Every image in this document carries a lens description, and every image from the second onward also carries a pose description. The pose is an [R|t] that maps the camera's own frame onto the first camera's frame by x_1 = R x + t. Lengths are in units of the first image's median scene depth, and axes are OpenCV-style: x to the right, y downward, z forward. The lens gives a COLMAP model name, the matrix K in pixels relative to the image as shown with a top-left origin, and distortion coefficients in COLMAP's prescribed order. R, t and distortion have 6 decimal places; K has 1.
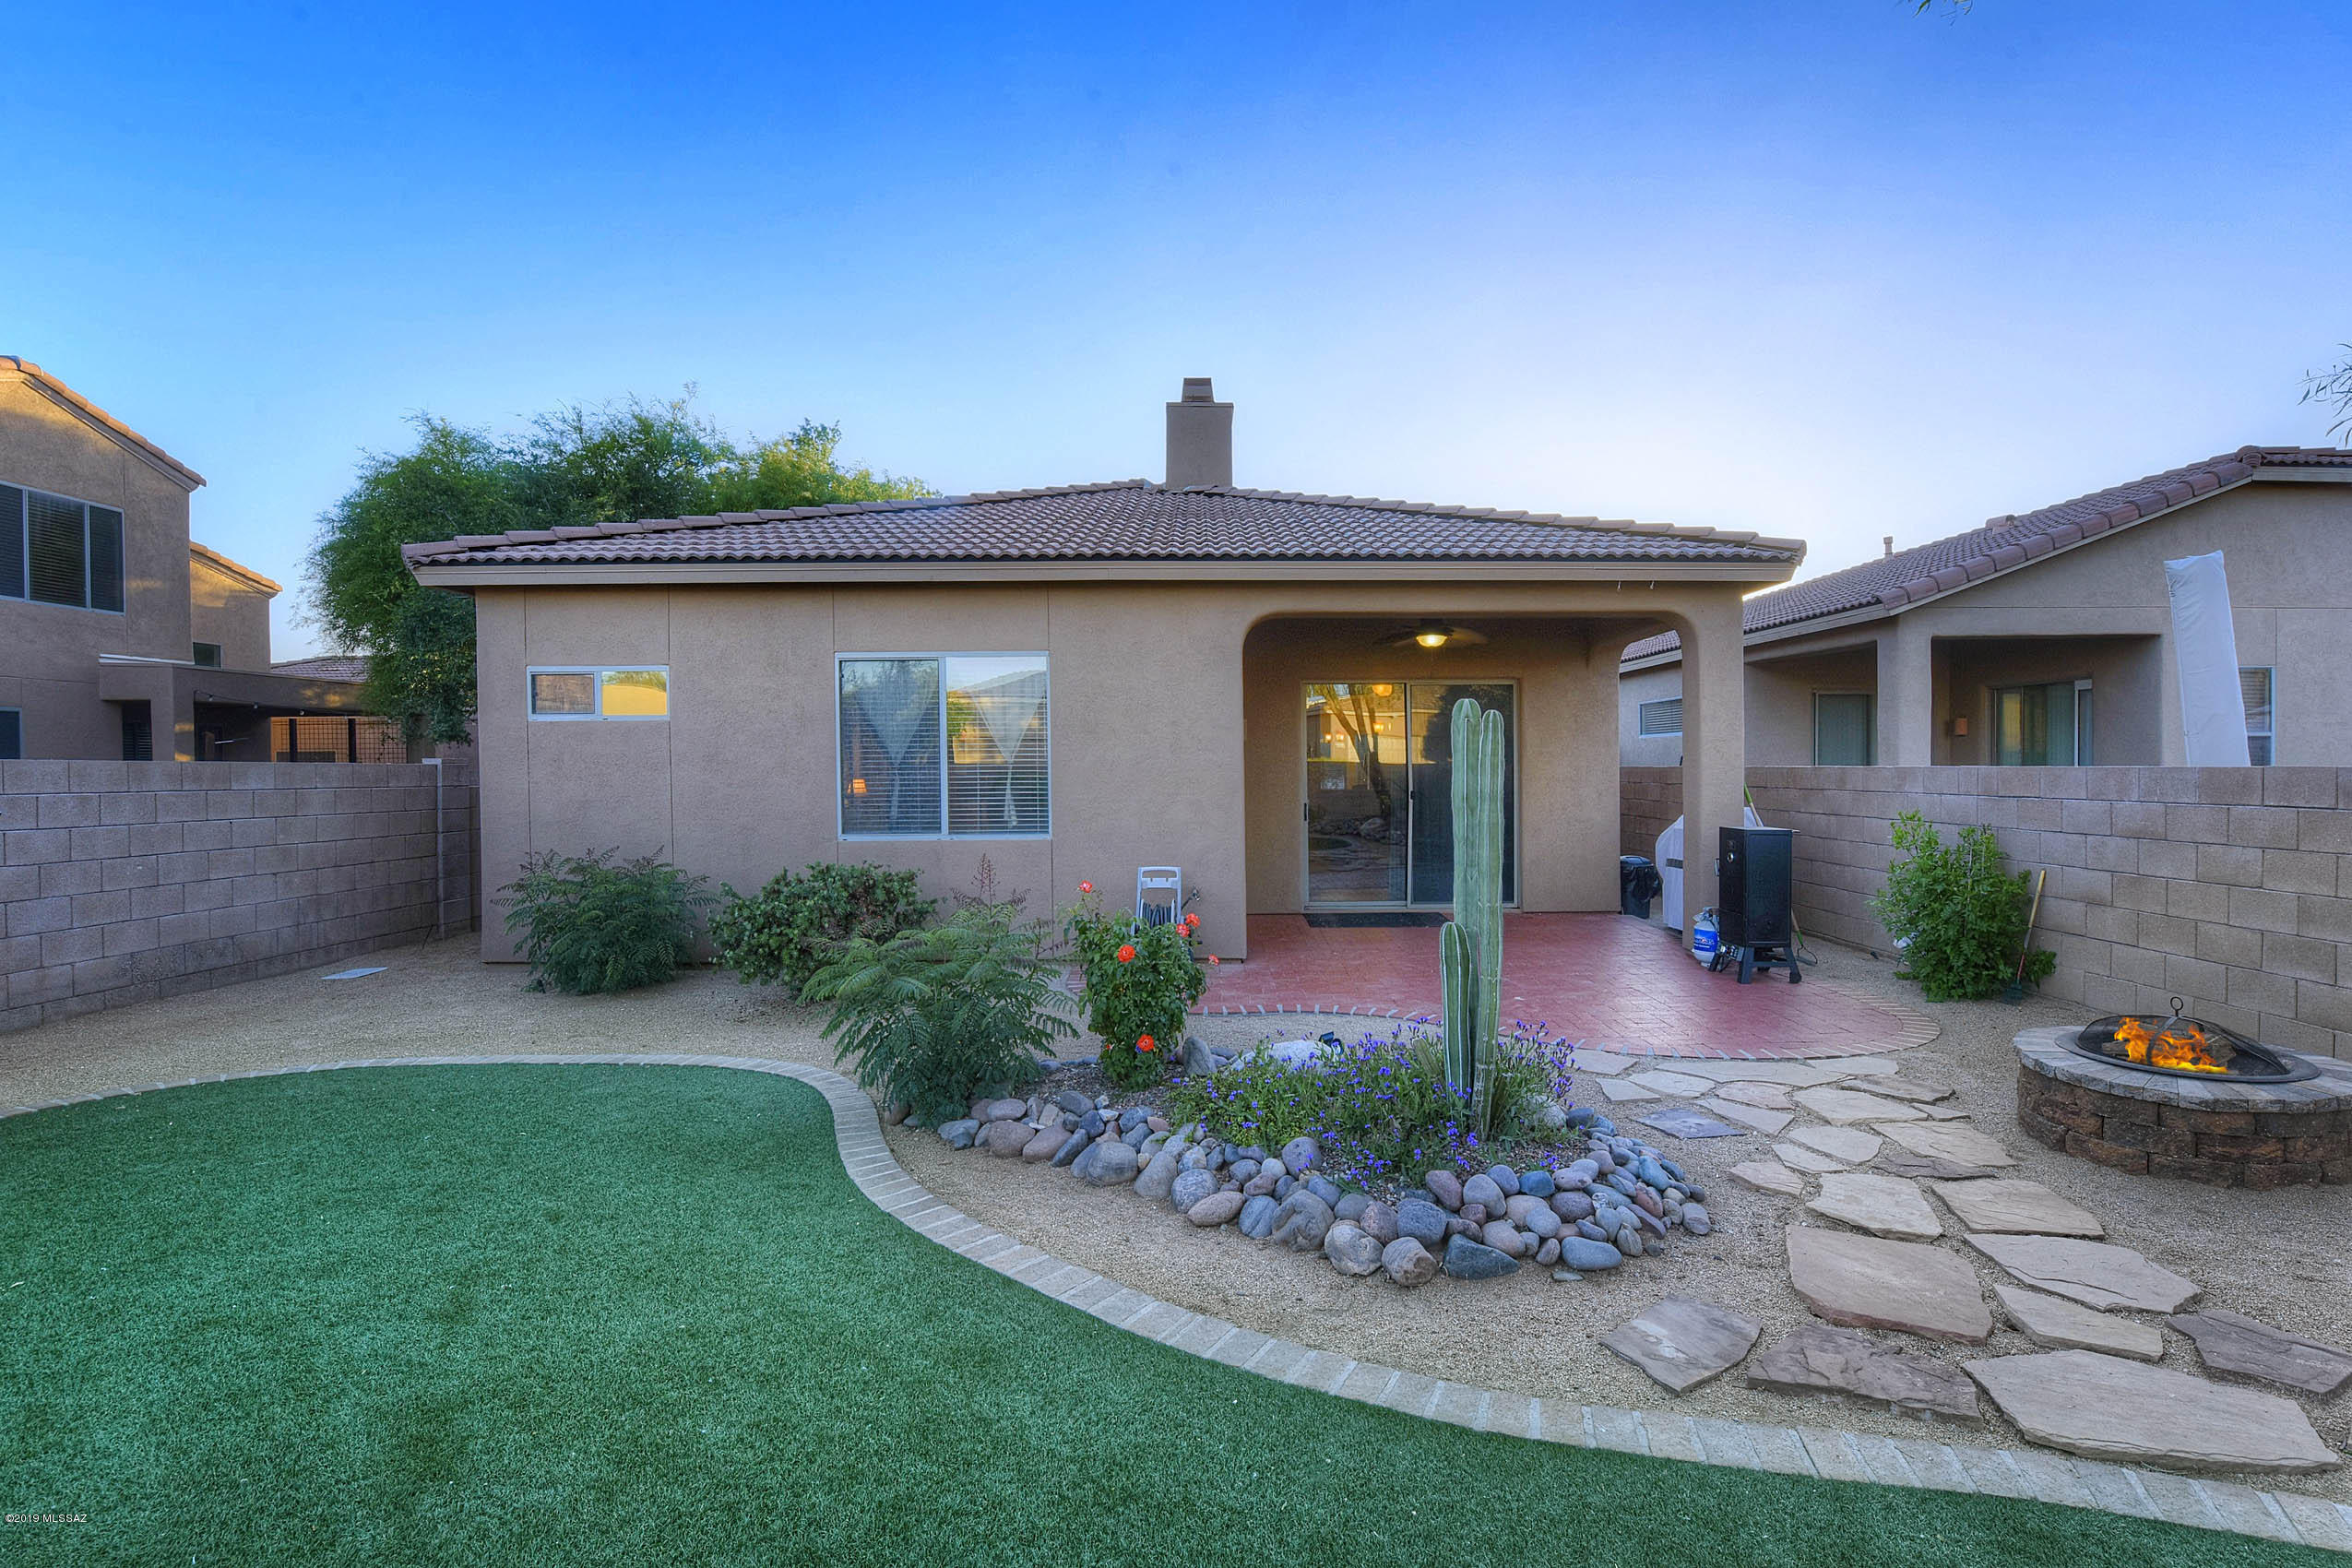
lens RADIAL K [[1058.5, 0, 1161.2], [0, 1058.5, 781.1], [0, 0, 1]] dist [-0.006955, -0.006689]
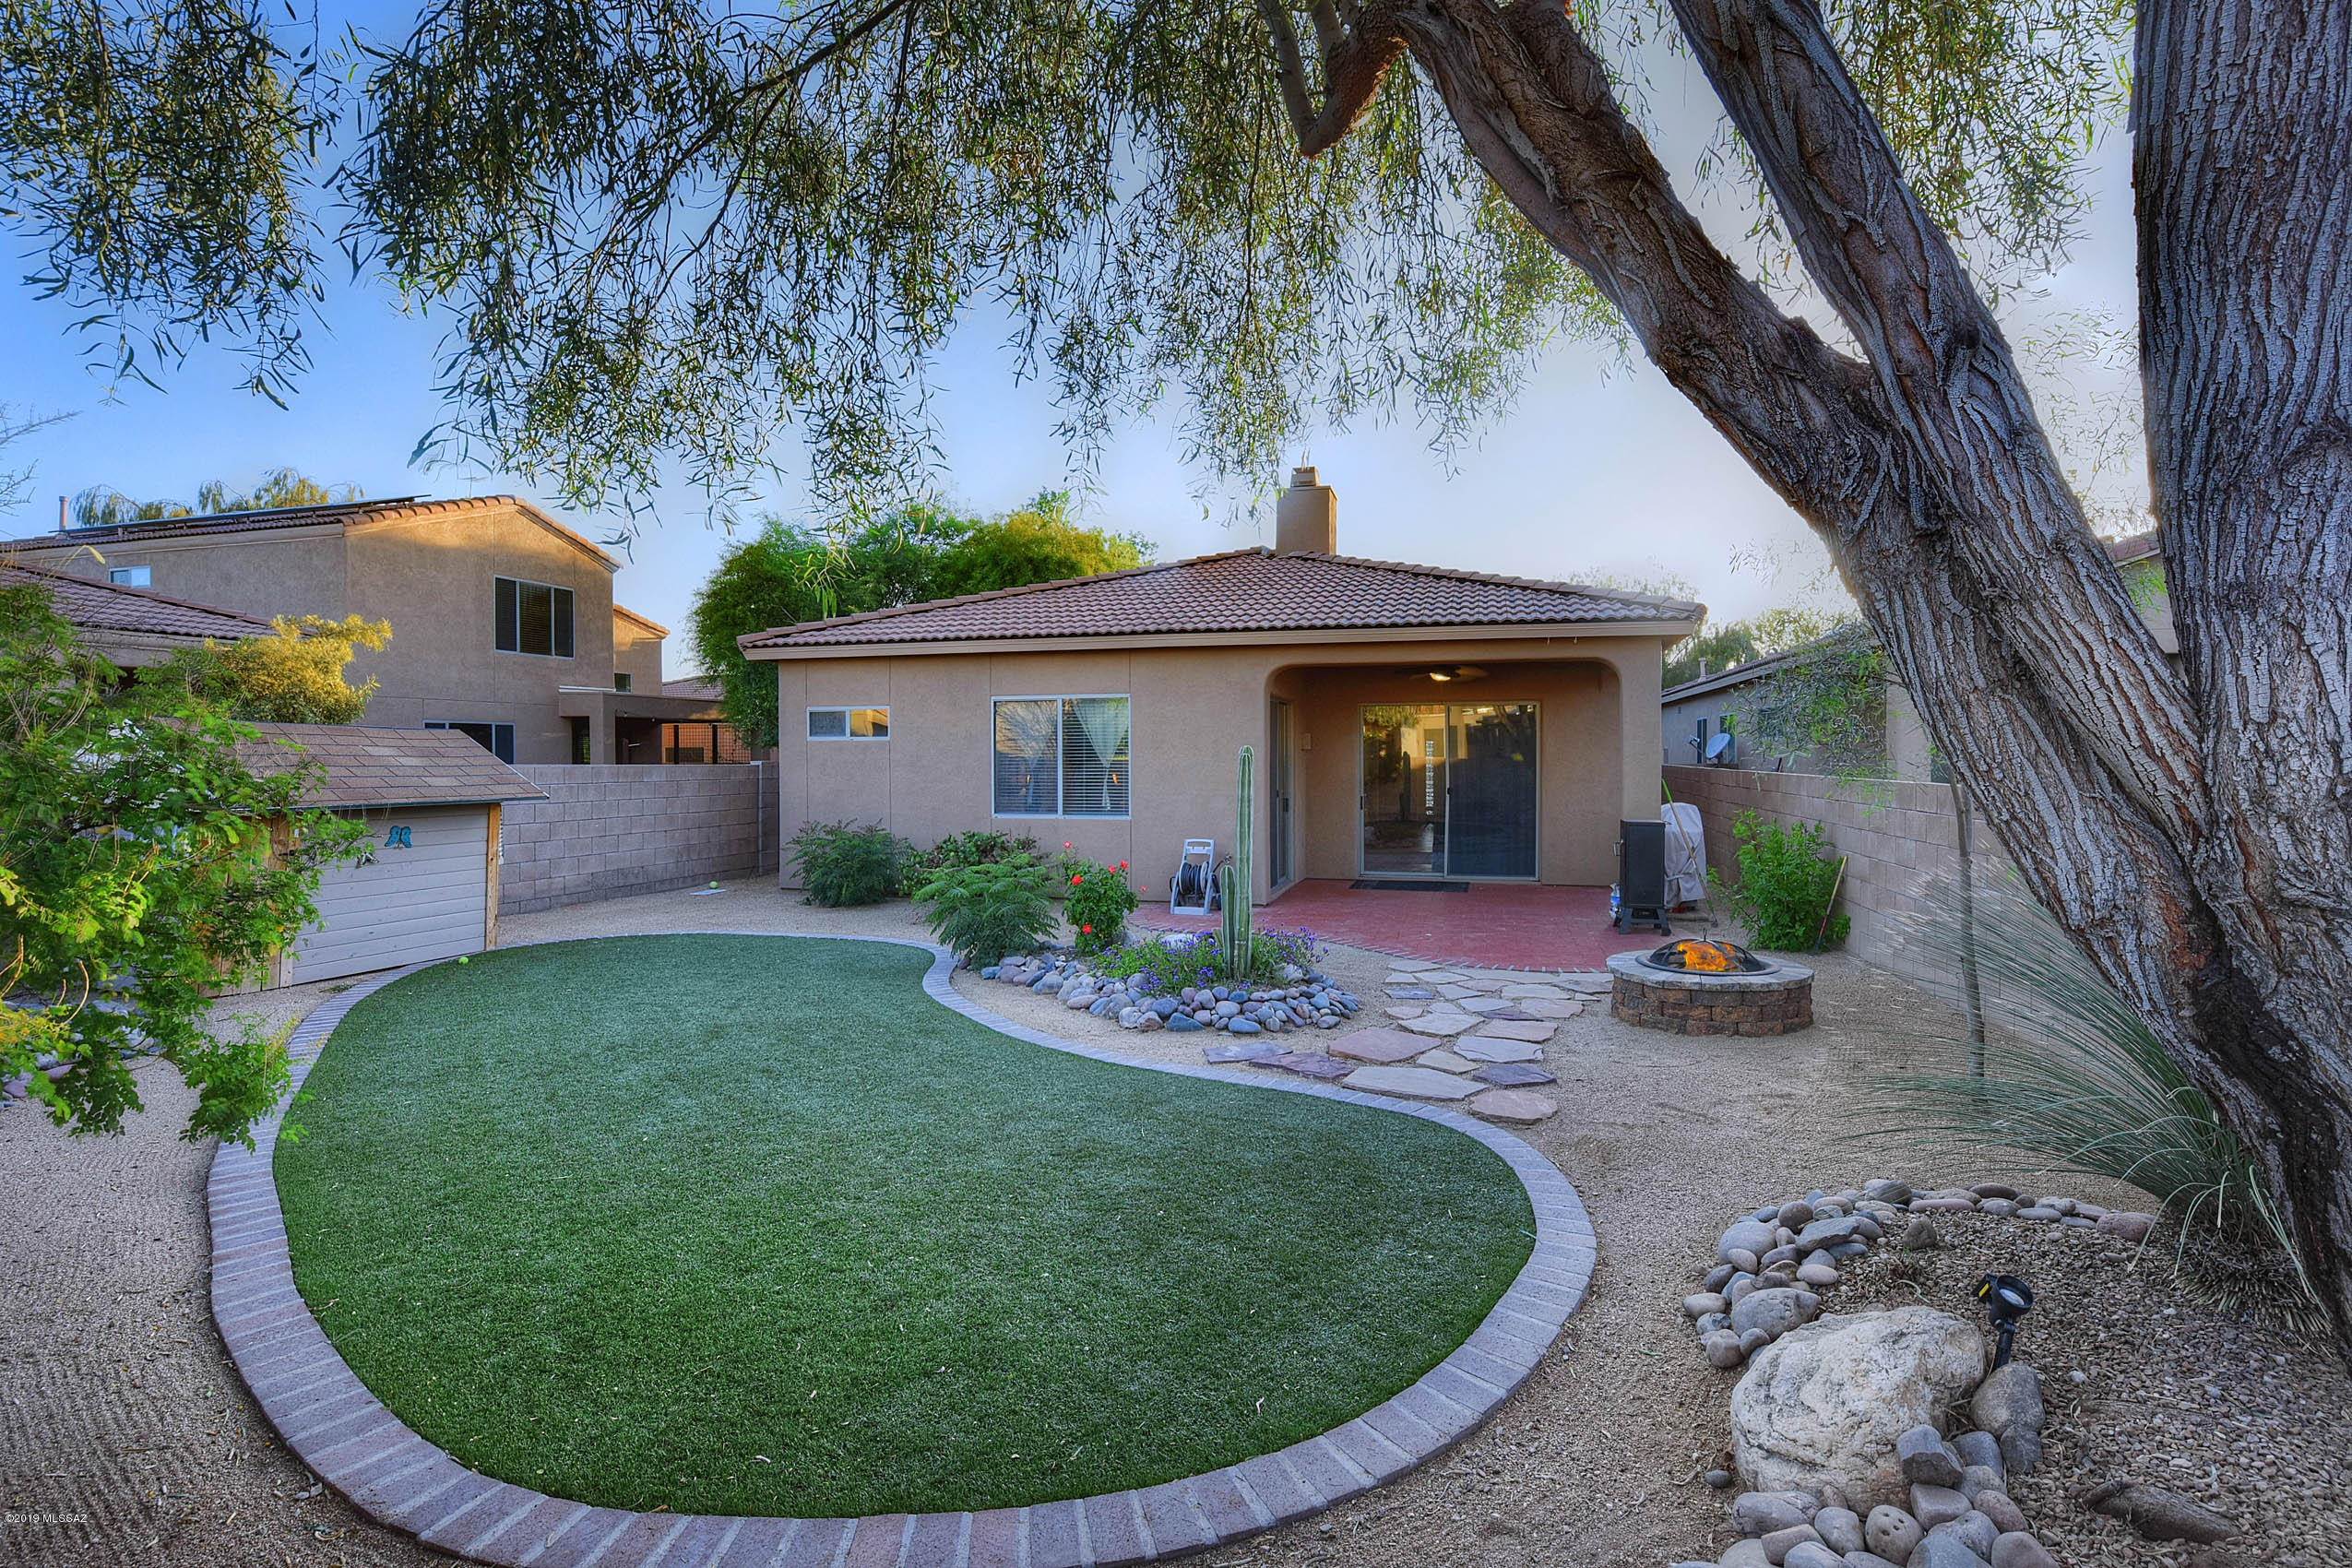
lens RADIAL K [[848.5, 0, 1169.0], [0, 848.5, 770.1], [0, 0, 1]] dist [-0.006140, -0.000078]
pose [[0.986634, 0.009347, -0.162681, 0.150900], [-0.010271, 0.999936, -0.004837, -0.010120], [0.162625, 0.006443, 0.986667, -0.183102]]
